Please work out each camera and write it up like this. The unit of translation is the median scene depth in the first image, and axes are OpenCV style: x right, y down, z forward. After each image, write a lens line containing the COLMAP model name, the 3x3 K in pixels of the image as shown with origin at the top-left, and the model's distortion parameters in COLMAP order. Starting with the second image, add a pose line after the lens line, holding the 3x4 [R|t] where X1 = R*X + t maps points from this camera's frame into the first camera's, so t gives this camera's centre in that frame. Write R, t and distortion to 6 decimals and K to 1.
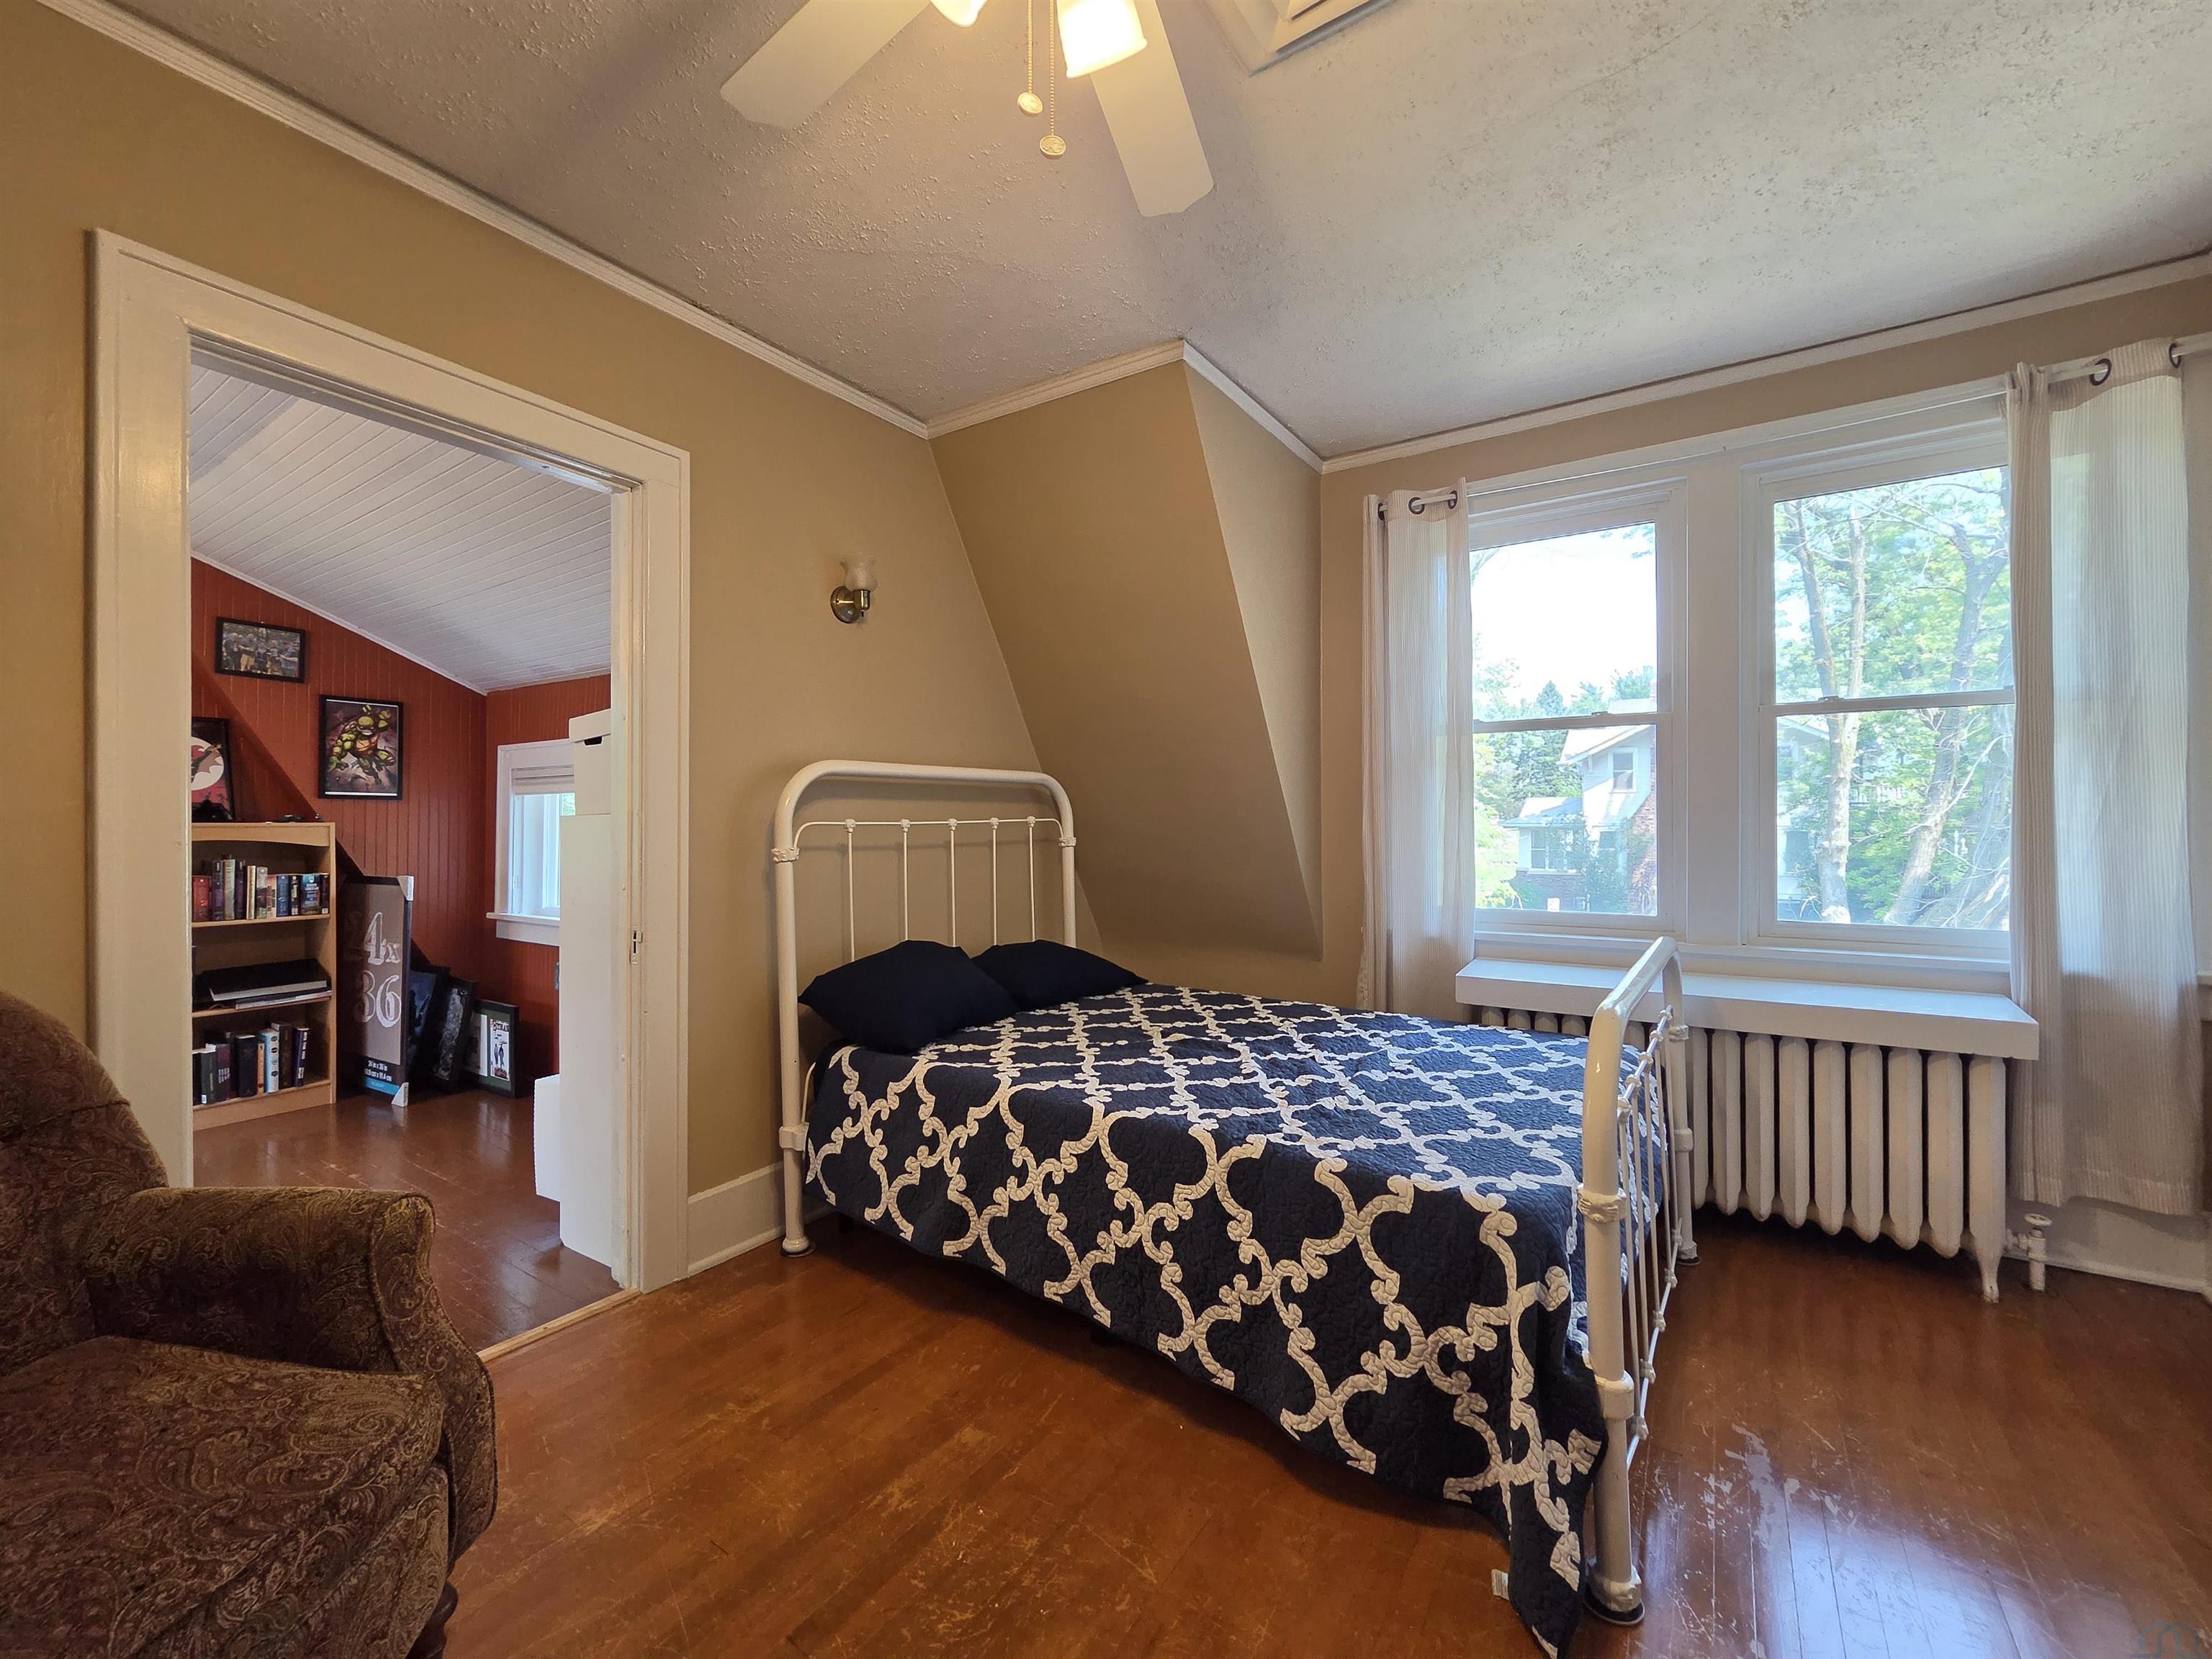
lens RADIAL K [[920.3, 0, 1109.4], [0, 920.3, 821.2], [0, 0, 1]] dist [0.001749, -0.000056]
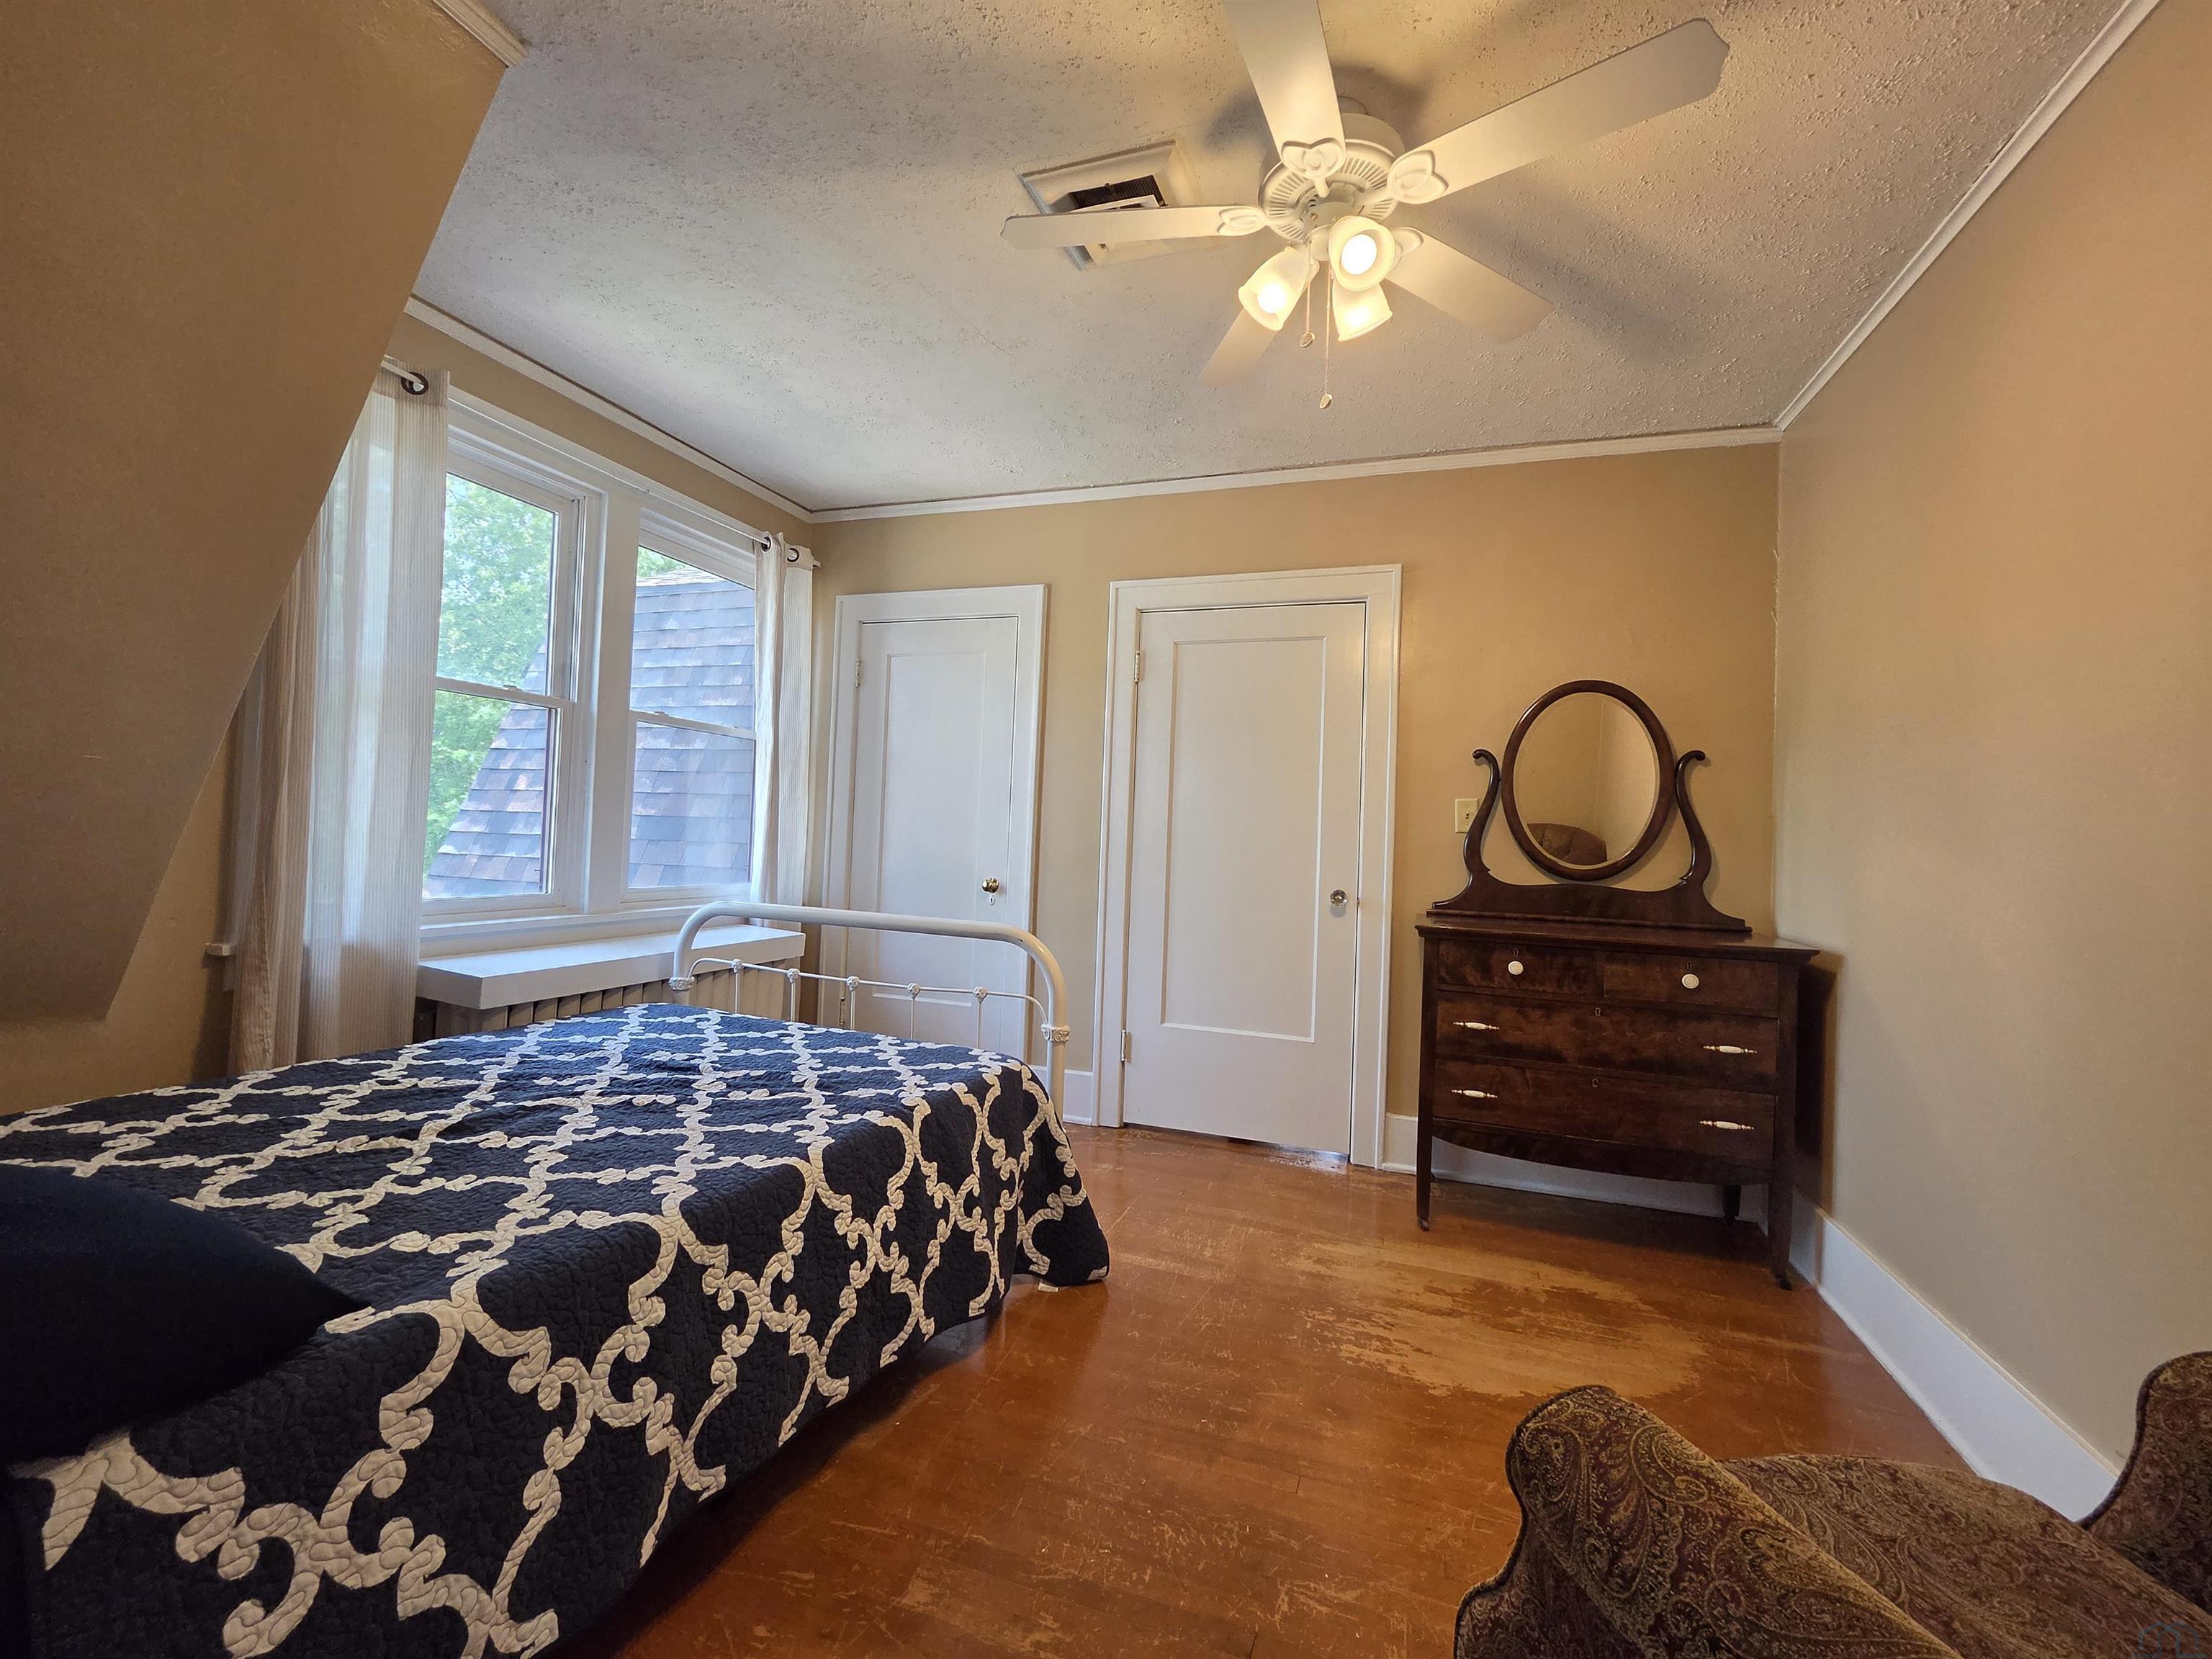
lens RADIAL K [[920.3, 0, 1109.4], [0, 920.3, 821.2], [0, 0, 1]] dist [0.001749, -0.000056]
pose [[-0.261093, 0.011268, 0.965248, -0.700915], [-0.023558, 0.999560, -0.018040, 0.030220], [-0.965026, -0.027449, -0.260713, 0.800824]]
